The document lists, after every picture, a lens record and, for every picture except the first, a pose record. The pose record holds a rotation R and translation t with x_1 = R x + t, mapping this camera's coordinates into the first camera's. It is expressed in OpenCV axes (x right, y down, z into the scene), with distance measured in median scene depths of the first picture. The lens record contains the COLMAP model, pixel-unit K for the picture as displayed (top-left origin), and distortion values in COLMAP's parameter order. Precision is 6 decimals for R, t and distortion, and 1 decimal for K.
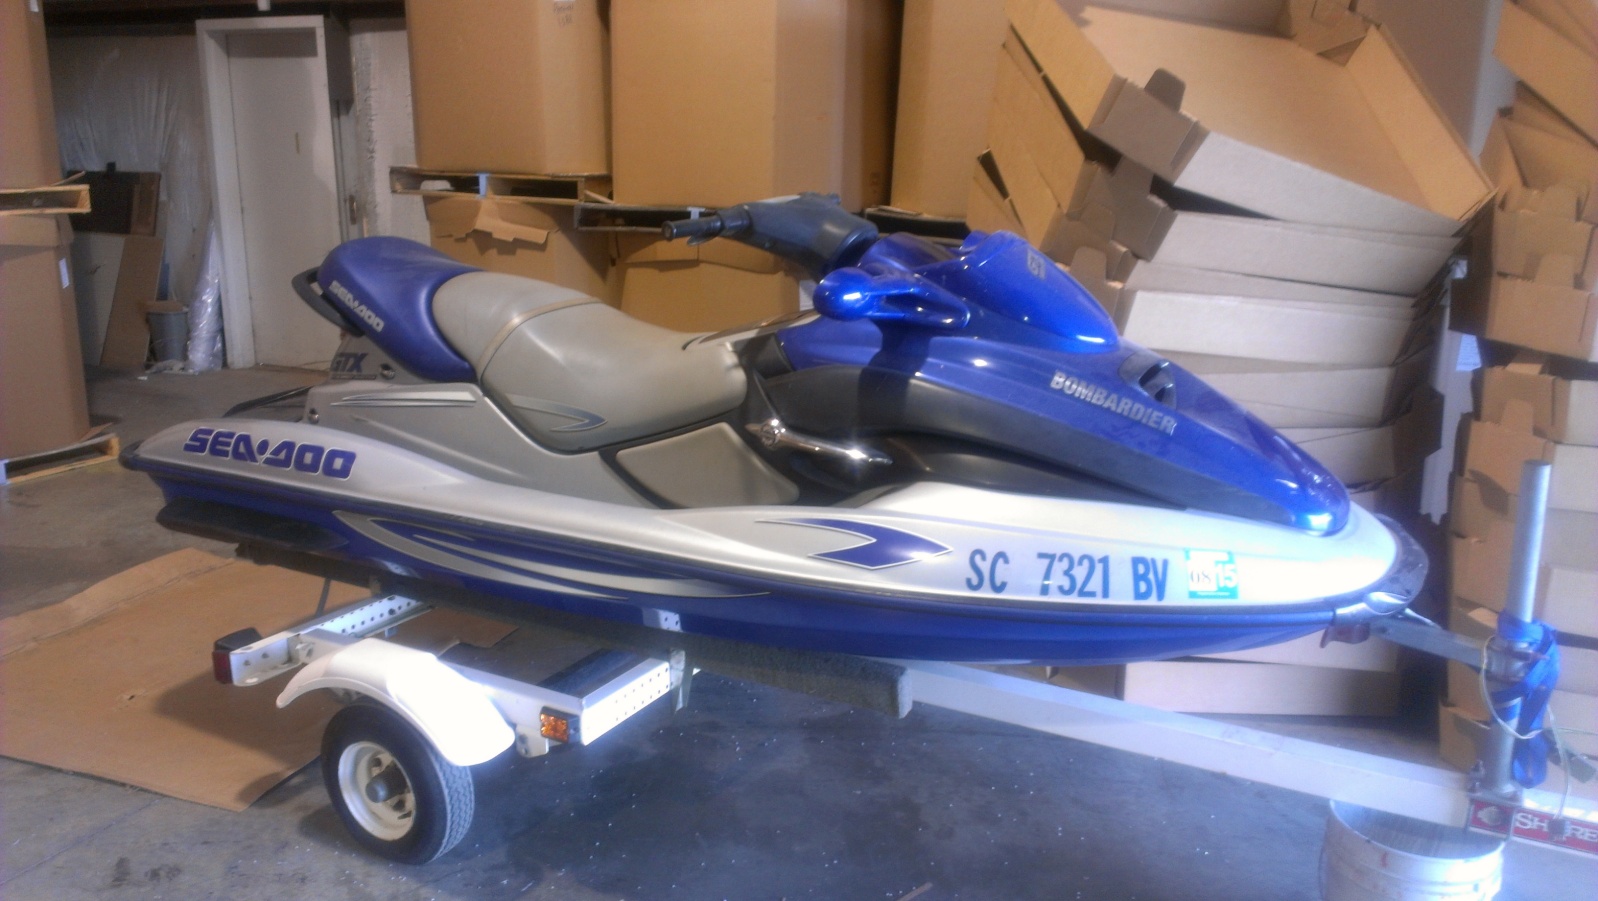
lens RADIAL K [[1284.5, 0, 804.4], [0, 1284.5, 453.3], [0, 0, 1]] dist [0.109368, -0.165929]
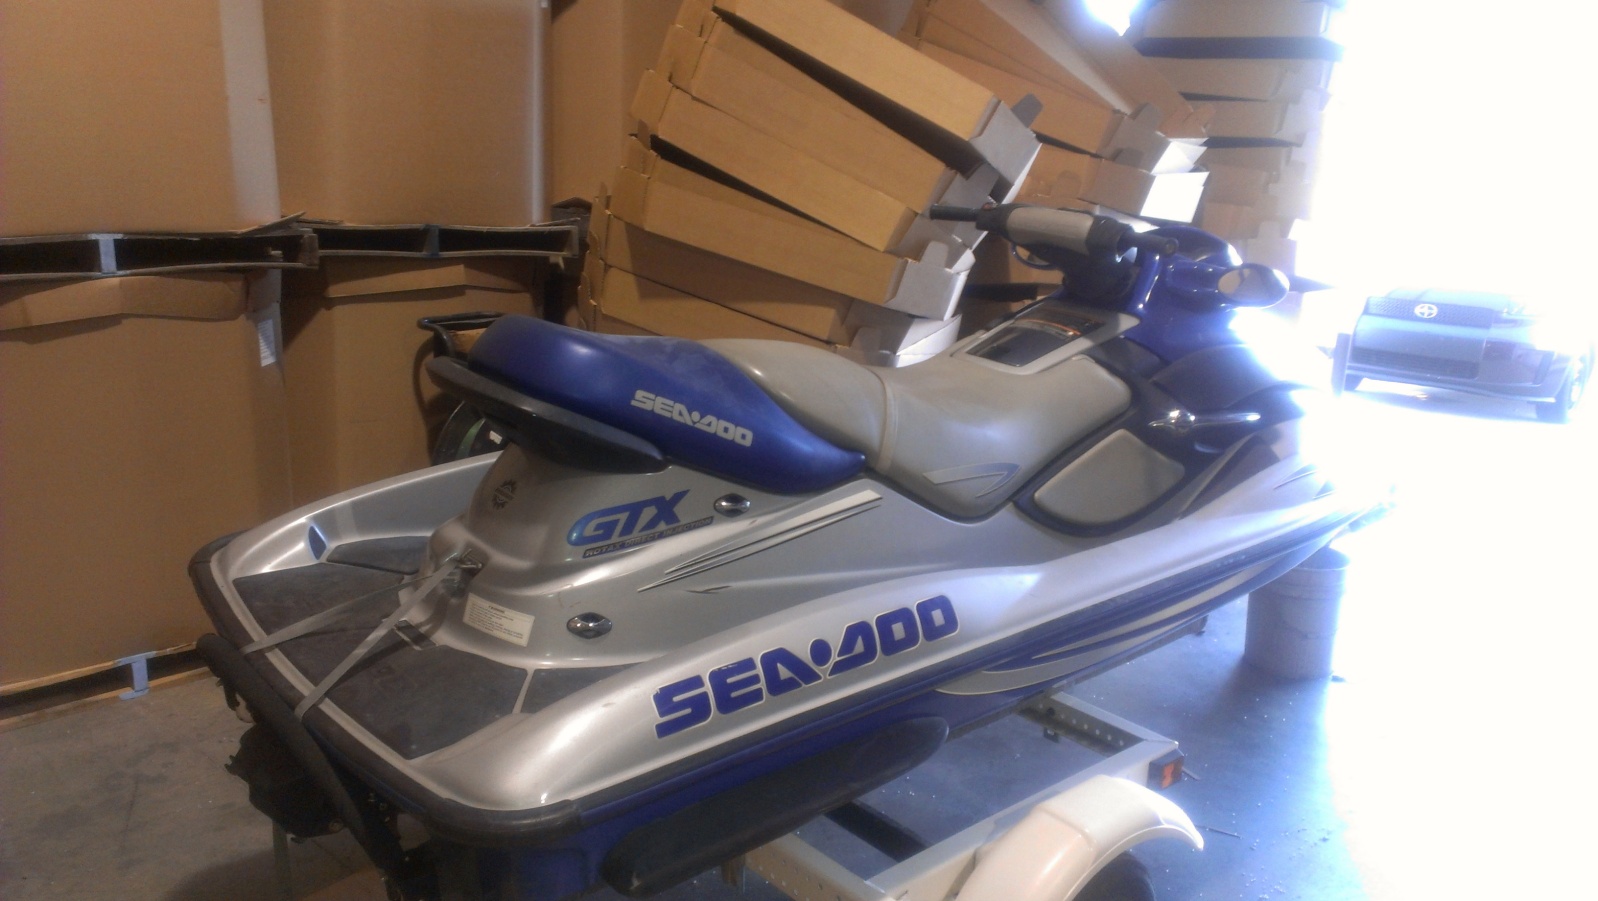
lens RADIAL K [[1284.5, 0, 804.4], [0, 1284.5, 453.3], [0, 0, 1]] dist [0.109368, -0.165929]
pose [[0.306239, -0.227948, 0.924260, -0.955080], [0.202959, 0.964219, 0.170556, -0.202271], [-0.930067, 0.135356, 0.341546, 0.763435]]
